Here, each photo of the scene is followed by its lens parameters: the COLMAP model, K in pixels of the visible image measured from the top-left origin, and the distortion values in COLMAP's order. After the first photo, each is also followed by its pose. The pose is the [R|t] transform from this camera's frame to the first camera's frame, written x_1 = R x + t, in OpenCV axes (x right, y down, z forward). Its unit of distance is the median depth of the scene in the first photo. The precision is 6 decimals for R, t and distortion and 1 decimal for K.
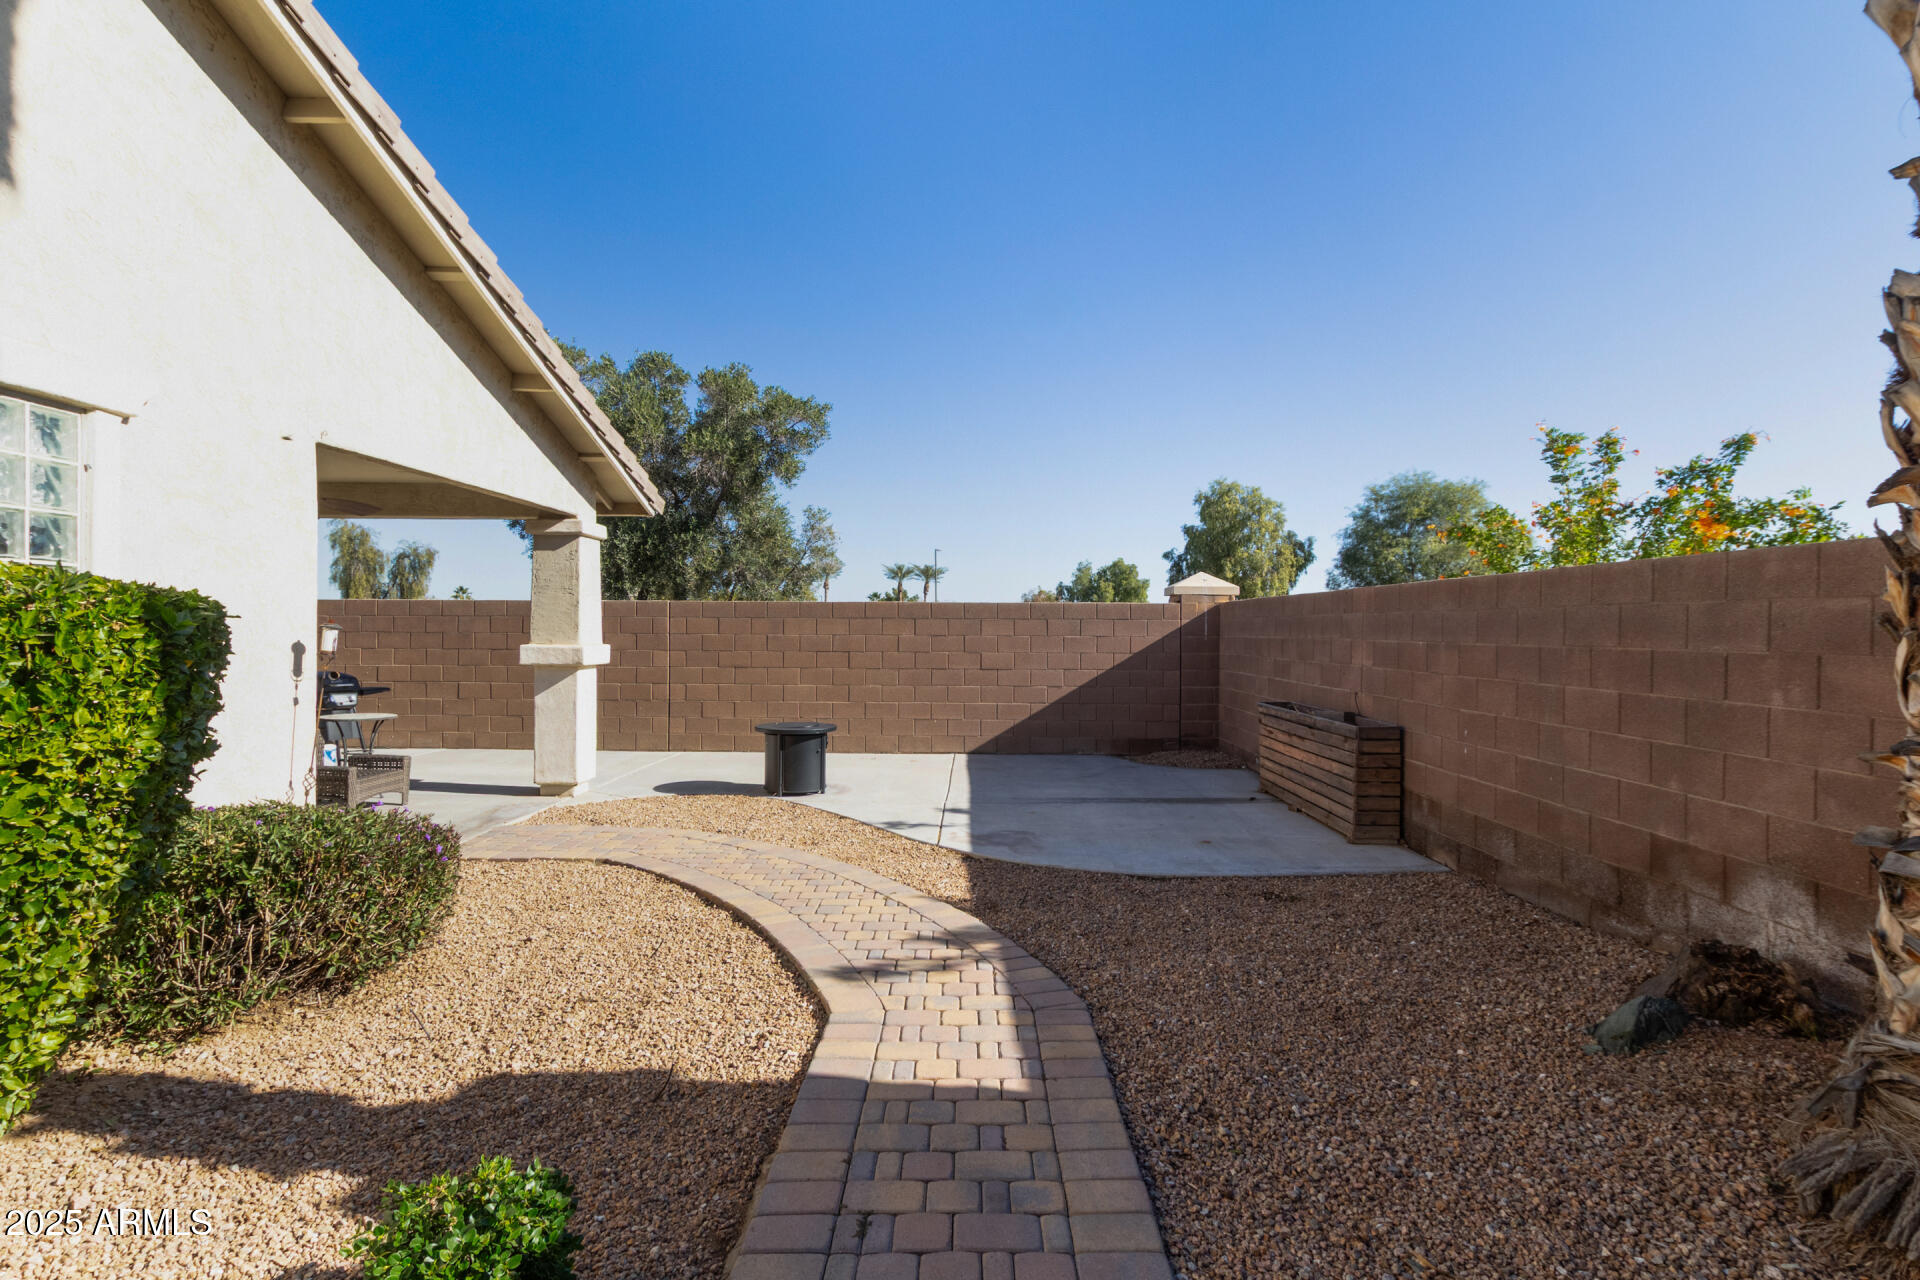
lens RADIAL K [[908.8, 0, 949.8], [0, 908.8, 632.6], [0, 0, 1]] dist [0.008673, 0.000497]
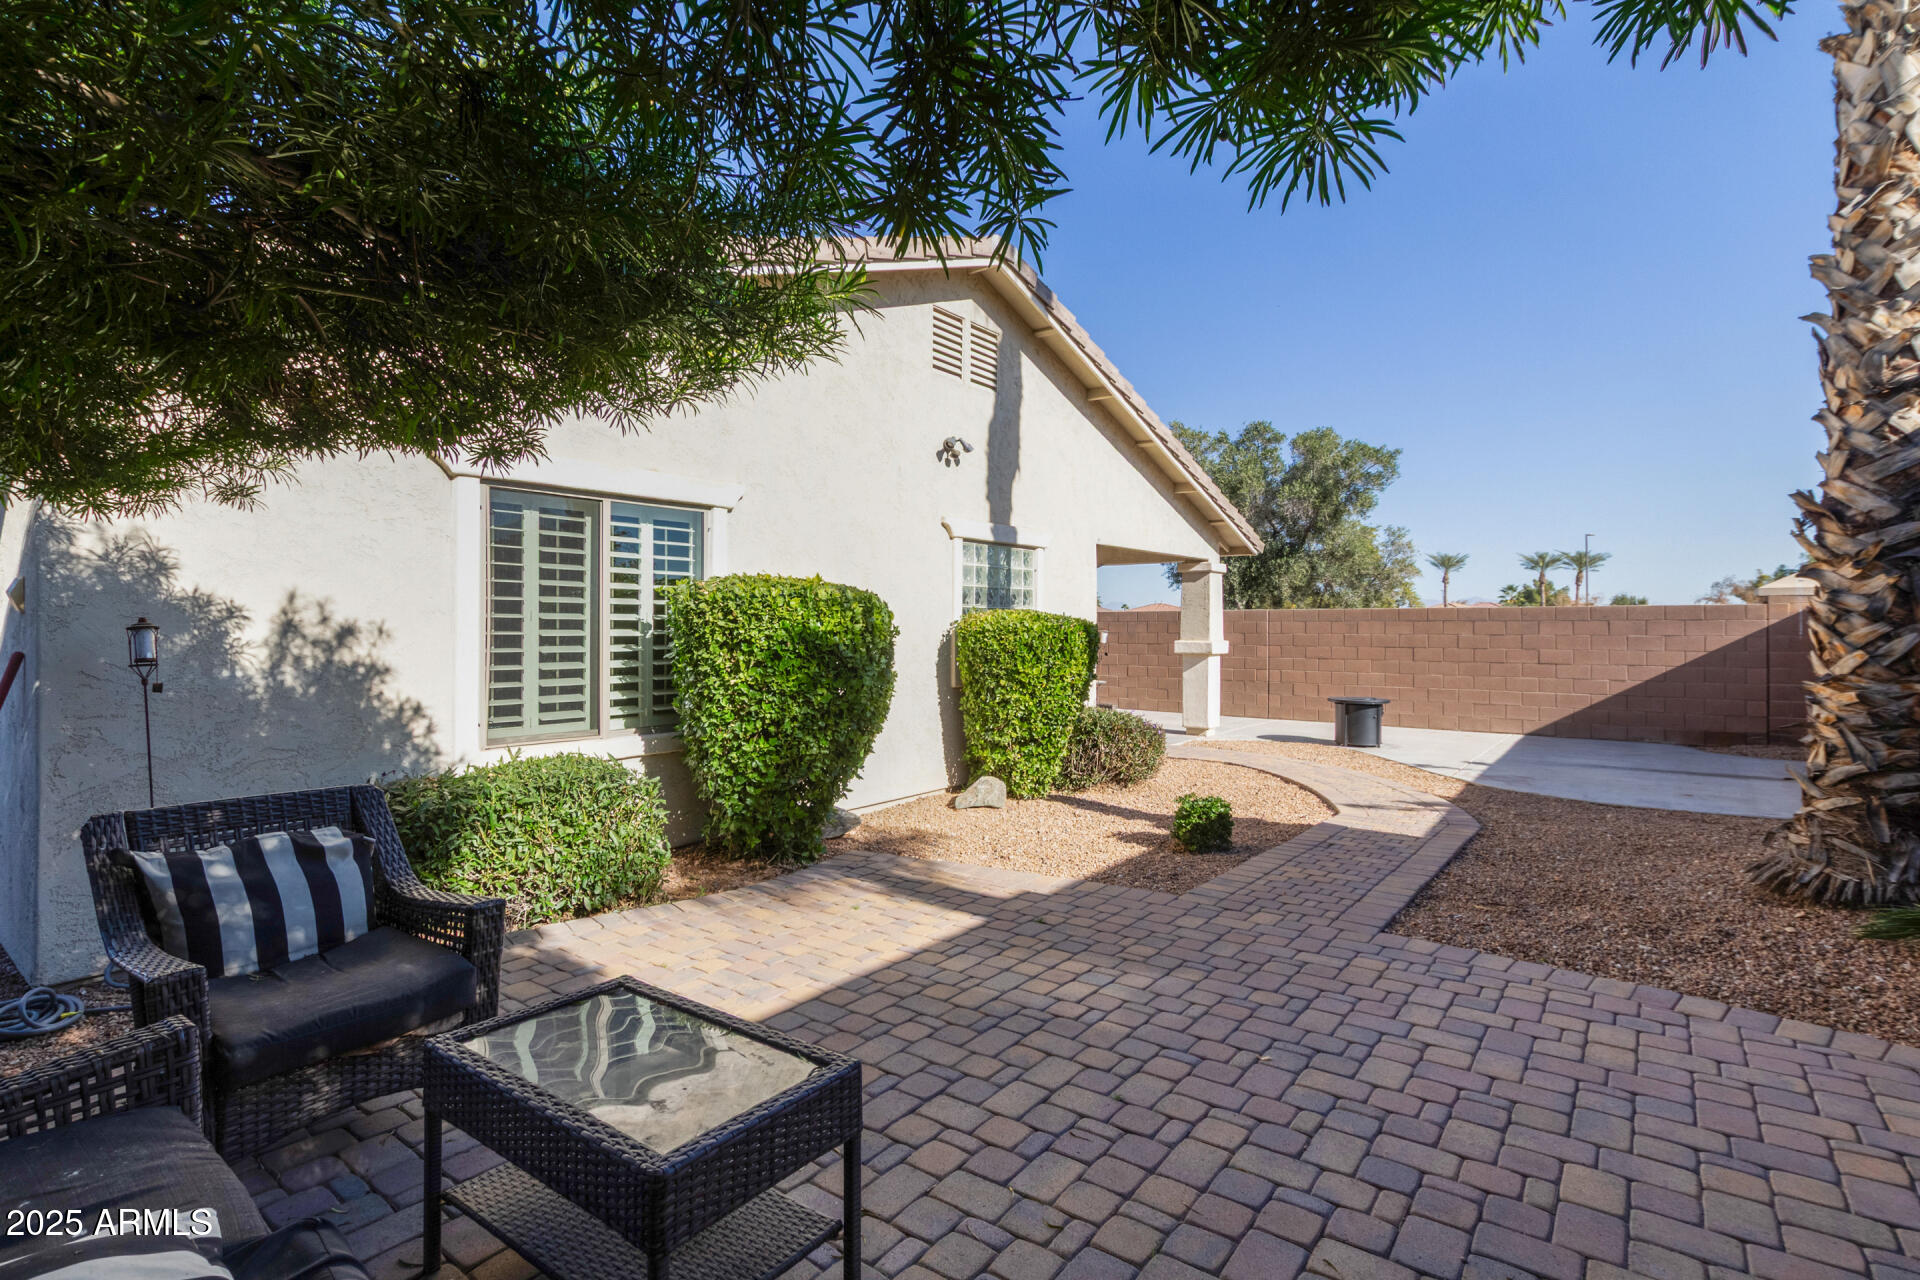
lens RADIAL K [[908.8, 0, 943.6], [0, 908.8, 635.6], [0, 0, 1]] dist [0.008673, 0.000497]
pose [[0.797459, 0.000155, -0.603373, 0.131907], [0.003064, 0.999986, 0.004306, -0.003180], [0.603365, -0.005282, 0.797447, -0.399206]]
